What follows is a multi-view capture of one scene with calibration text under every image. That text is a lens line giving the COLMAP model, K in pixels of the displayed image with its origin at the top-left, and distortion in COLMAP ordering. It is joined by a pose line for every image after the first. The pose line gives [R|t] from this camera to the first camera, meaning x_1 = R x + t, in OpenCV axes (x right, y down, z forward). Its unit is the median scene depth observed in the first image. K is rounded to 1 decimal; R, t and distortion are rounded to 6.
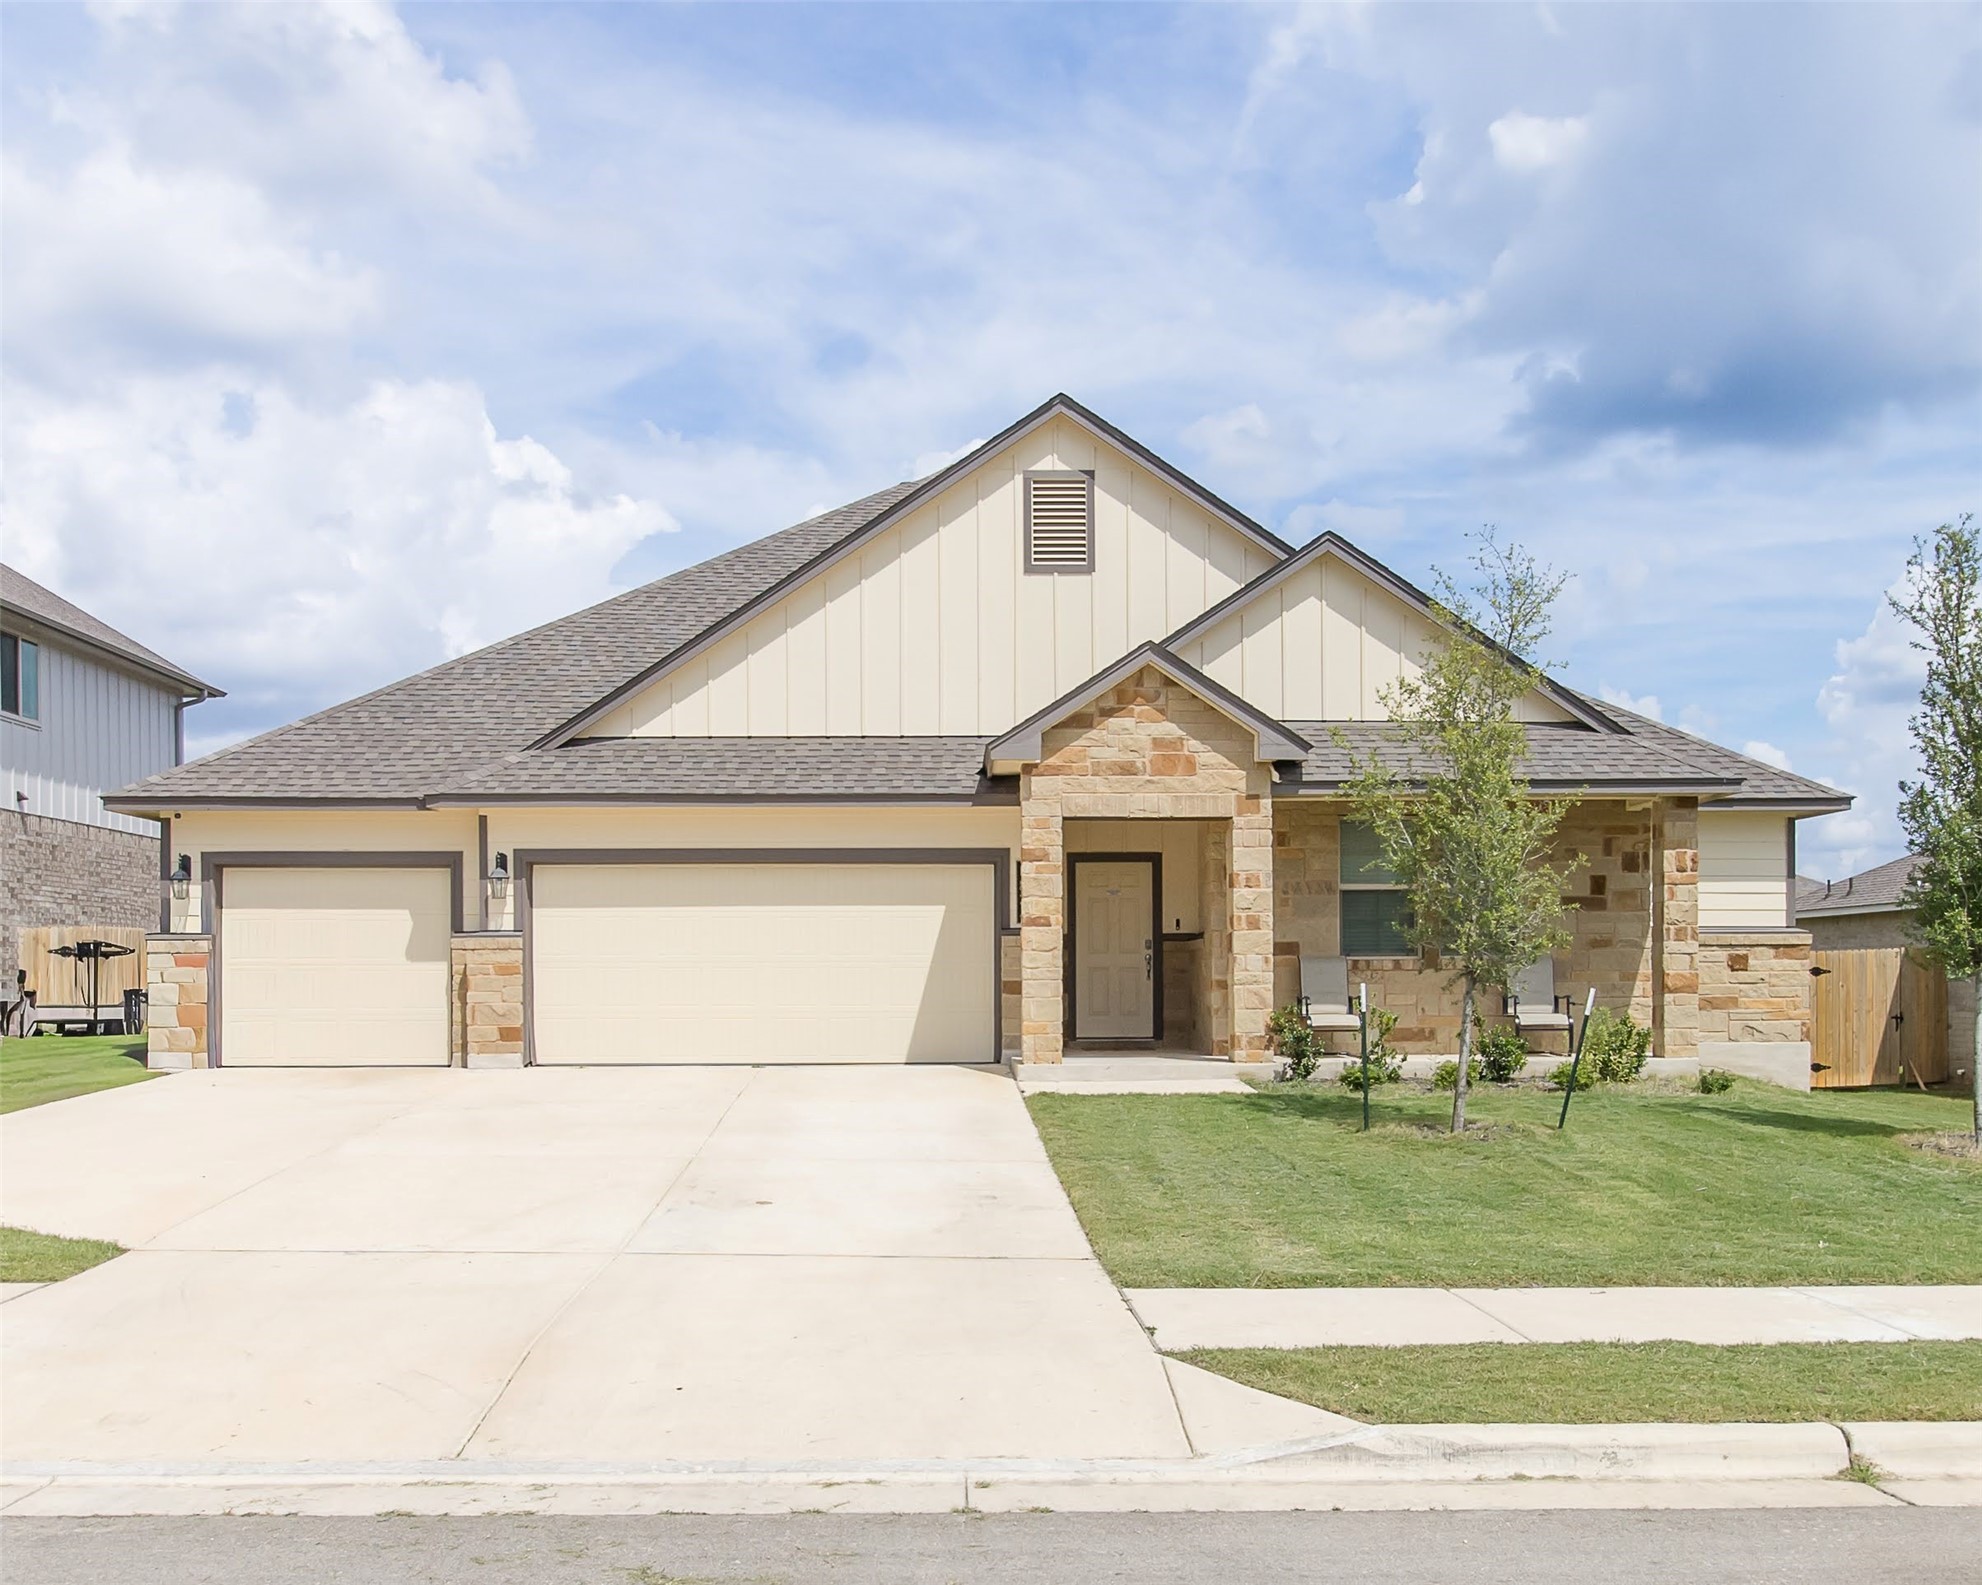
lens RADIAL K [[1714.2, 0, 990.2], [0, 1714.2, 1007.0], [0, 0, 1]] dist [0.013159, 0.006715]
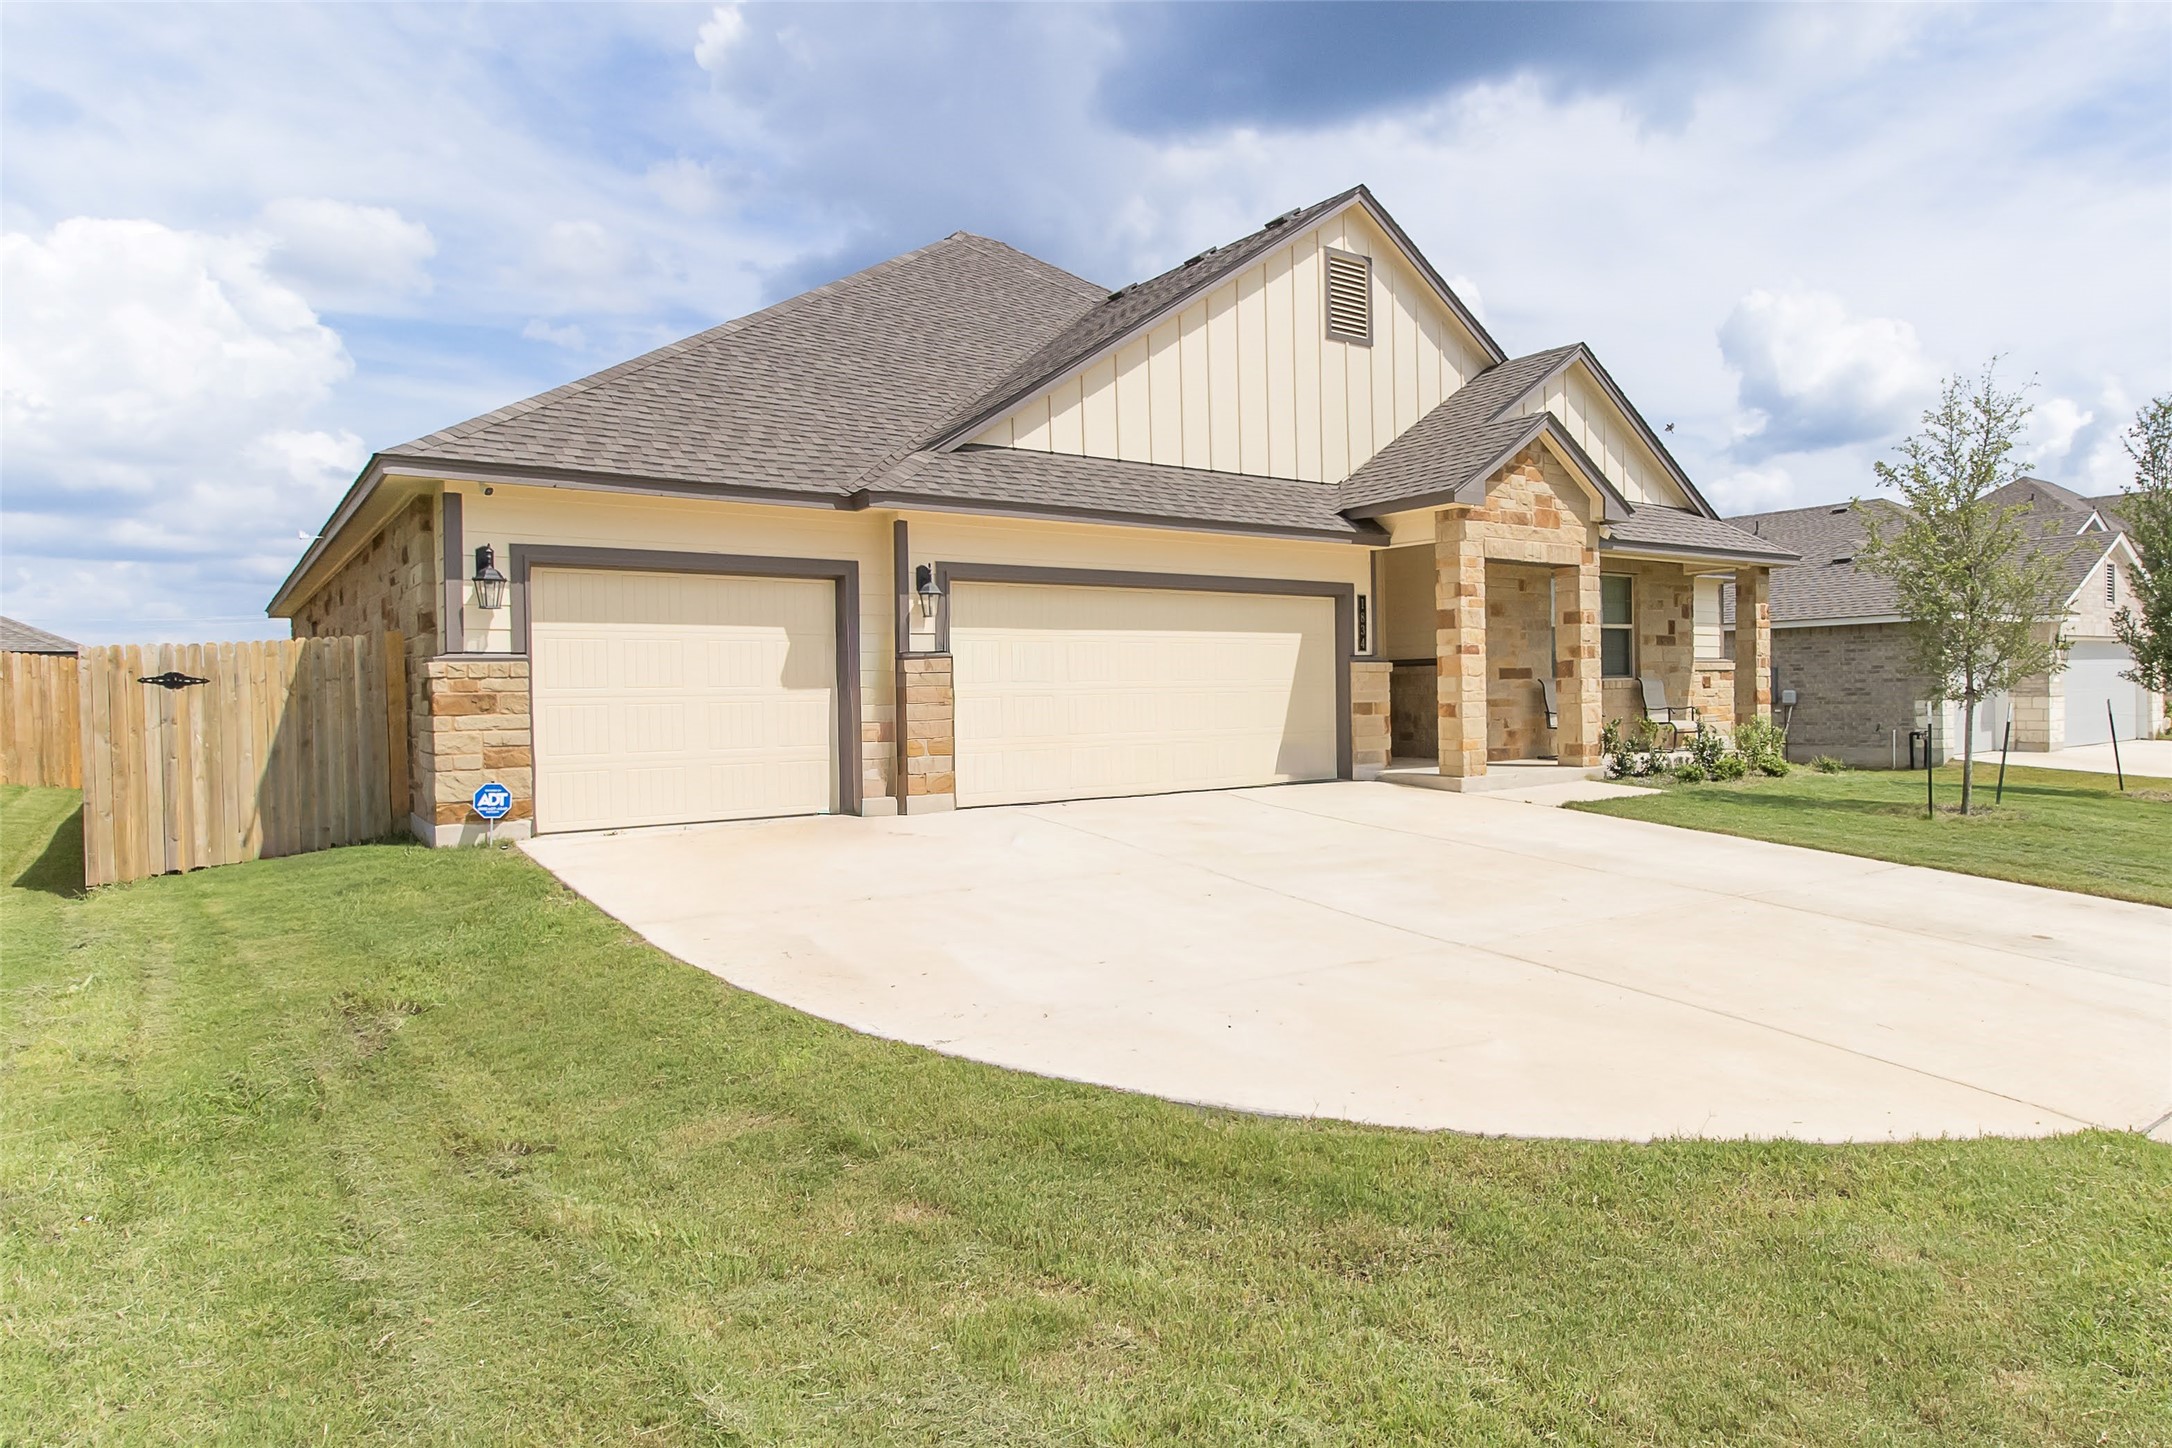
lens RADIAL K [[1231.9, 0, 1086.0], [0, 1231.9, 724.0], [0, 0, 1]] dist [-0.002166, -0.000605]
pose [[0.817347, -0.024529, 0.575623, -0.582614], [0.018718, 0.999696, 0.016023, -0.016692], [-0.575842, -0.002322, 0.817558, 0.435451]]
